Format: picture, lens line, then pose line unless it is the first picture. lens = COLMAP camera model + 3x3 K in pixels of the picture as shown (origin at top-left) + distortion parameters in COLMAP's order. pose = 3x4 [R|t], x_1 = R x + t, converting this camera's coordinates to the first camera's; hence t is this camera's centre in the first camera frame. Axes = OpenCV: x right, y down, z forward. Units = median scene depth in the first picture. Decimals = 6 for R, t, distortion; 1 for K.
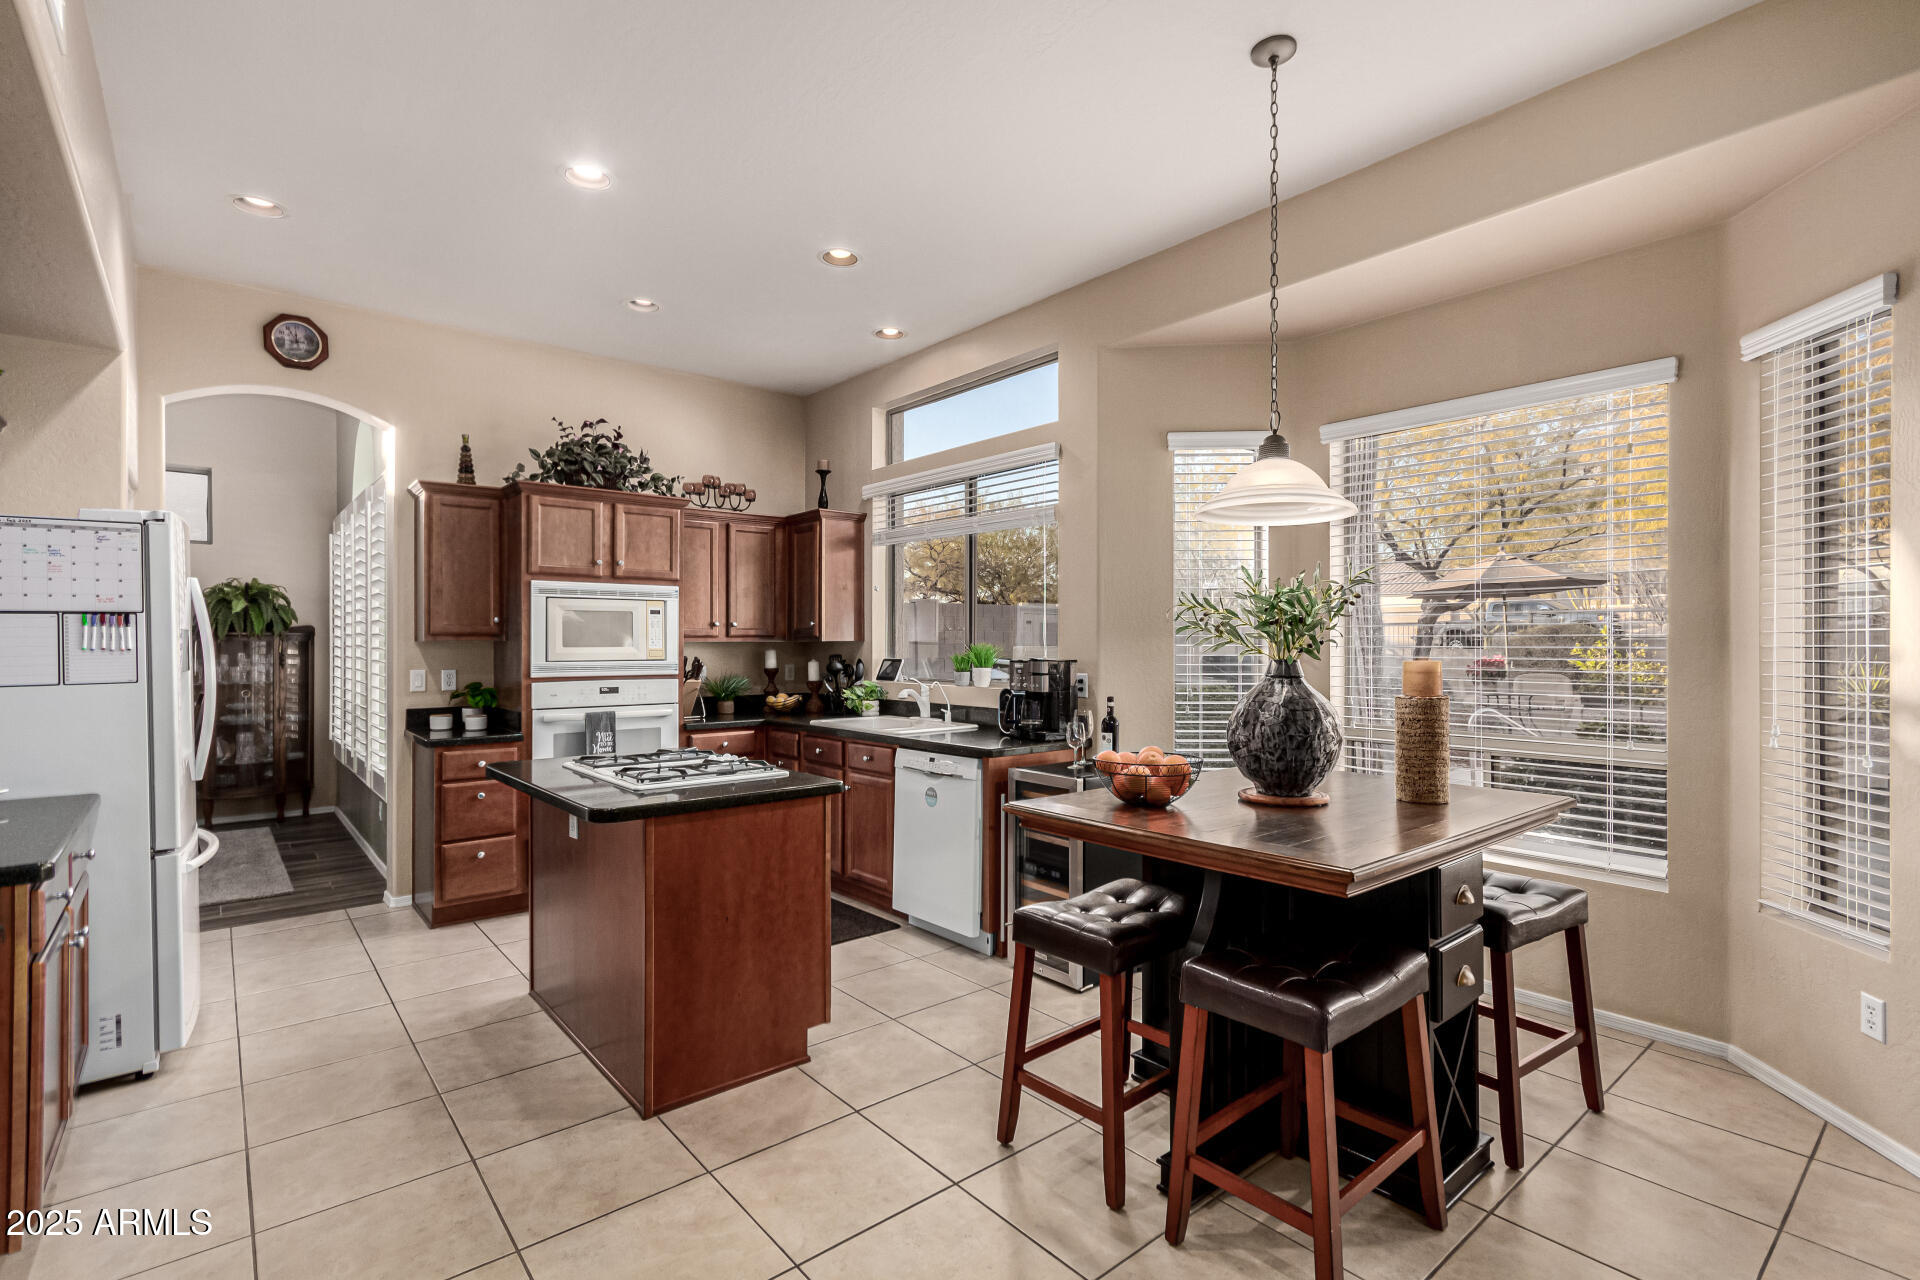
lens RADIAL K [[894.9, 0, 959.7], [0, 894.9, 641.1], [0, 0, 1]] dist [-0.001230, 0.003162]
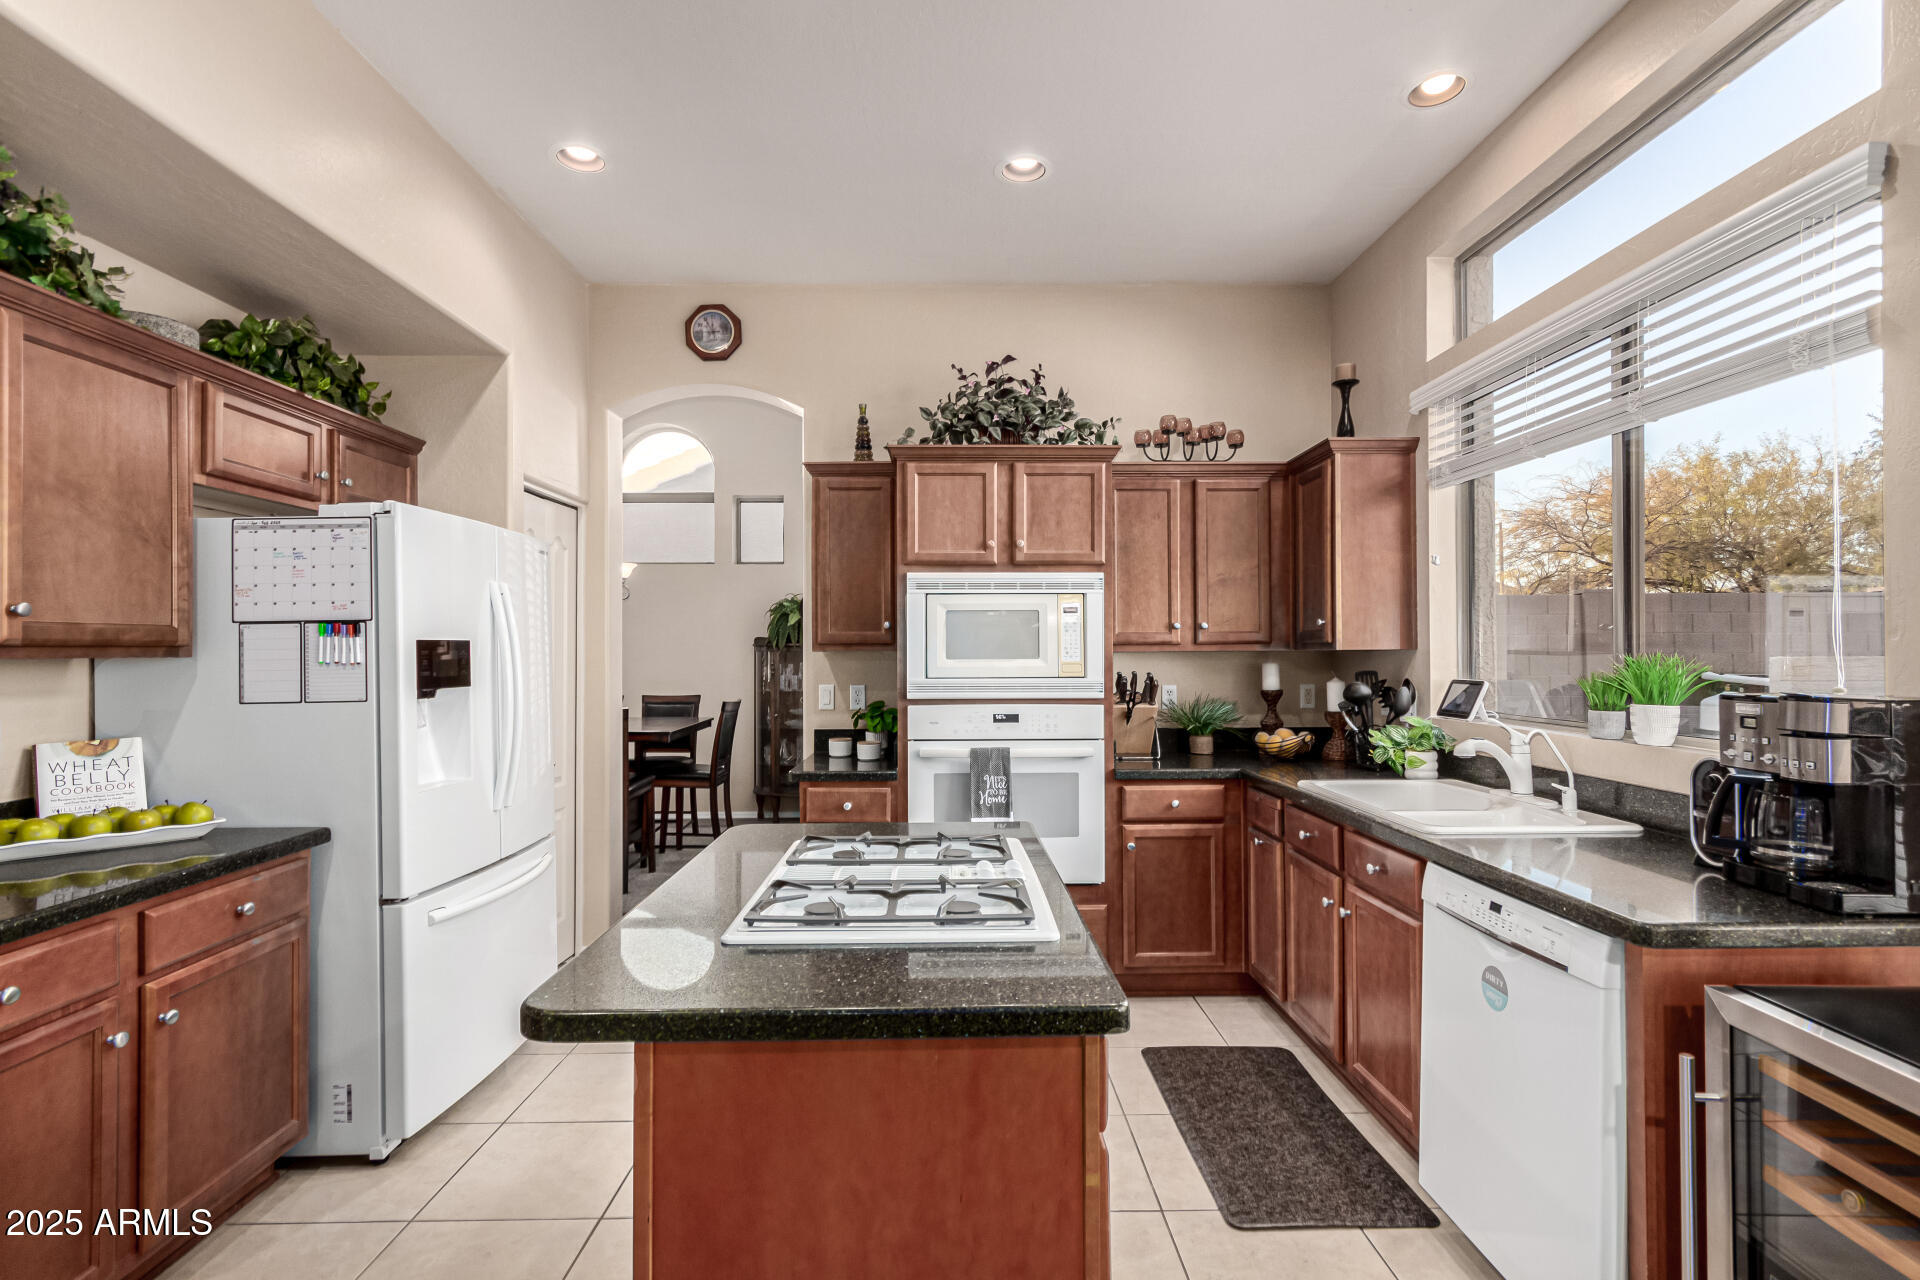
lens RADIAL K [[894.9, 0, 955.0], [0, 894.9, 642.5], [0, 0, 1]] dist [-0.001230, 0.003162]
pose [[0.774385, -0.008930, -0.632652, 0.040123], [0.003699, 0.999947, -0.009586, -0.000133], [0.632704, 0.005083, 0.774377, 0.408694]]
